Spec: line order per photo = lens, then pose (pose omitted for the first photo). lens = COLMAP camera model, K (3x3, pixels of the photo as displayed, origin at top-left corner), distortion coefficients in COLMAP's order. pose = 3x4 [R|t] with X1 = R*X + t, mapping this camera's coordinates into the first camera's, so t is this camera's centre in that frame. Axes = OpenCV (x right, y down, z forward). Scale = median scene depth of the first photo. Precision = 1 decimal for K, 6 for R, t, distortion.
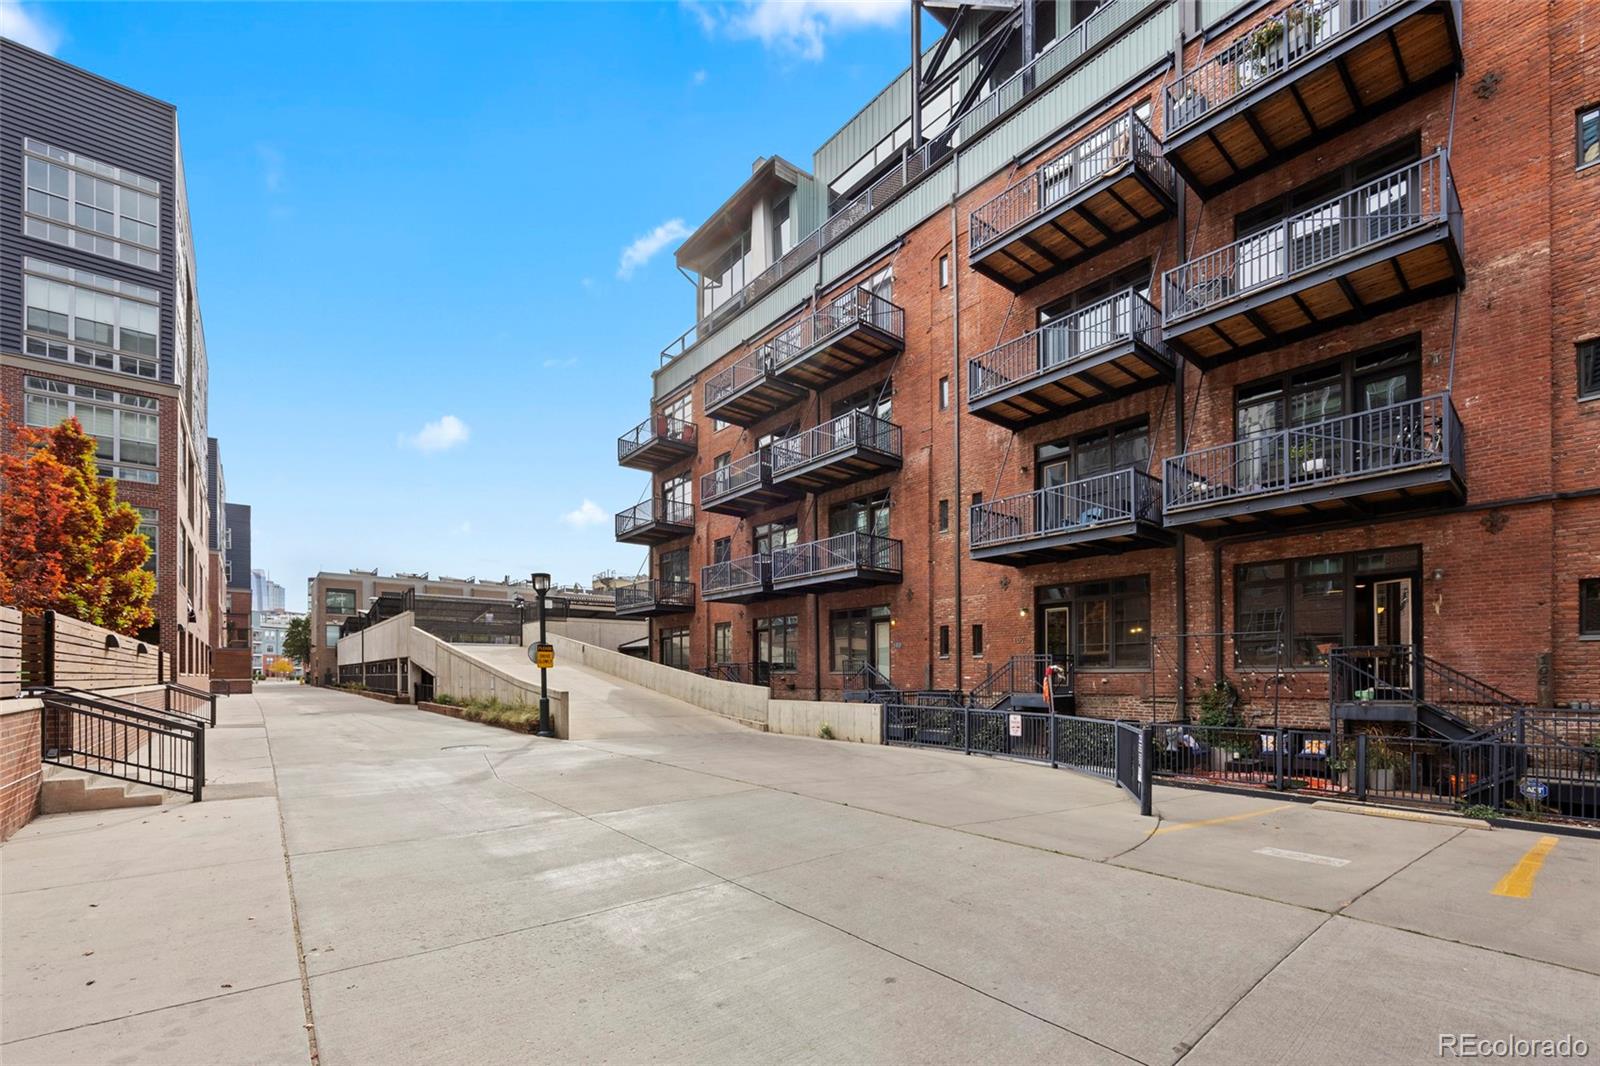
lens RADIAL K [[655.6, 0, 800.1], [0, 655.6, 664.7], [0, 0, 1]] dist [0.009910, -0.000173]
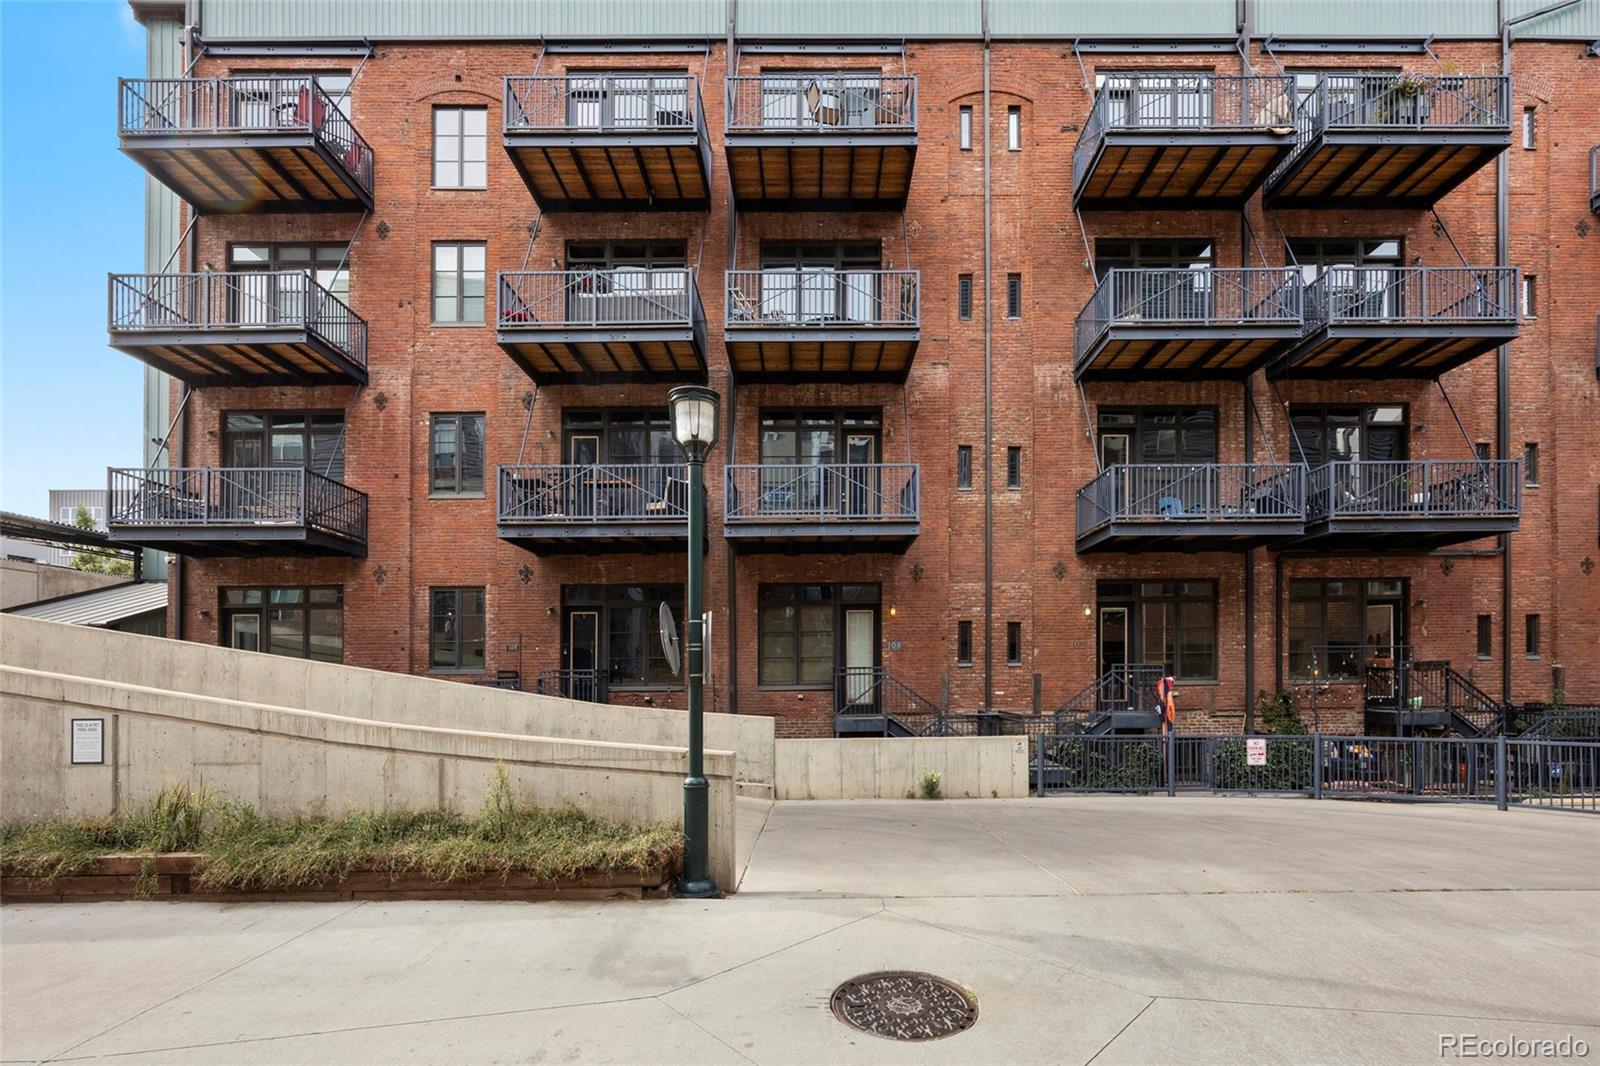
lens RADIAL K [[735.6, 0, 805.3], [0, 735.6, 676.5], [0, 0, 1]] dist [0.001012, 0.000531]
pose [[0.639285, 0.005929, 0.768947, -0.532896], [-0.003329, 0.999982, -0.004943, 0.006230], [-0.768962, 0.000601, 0.639294, 0.651775]]
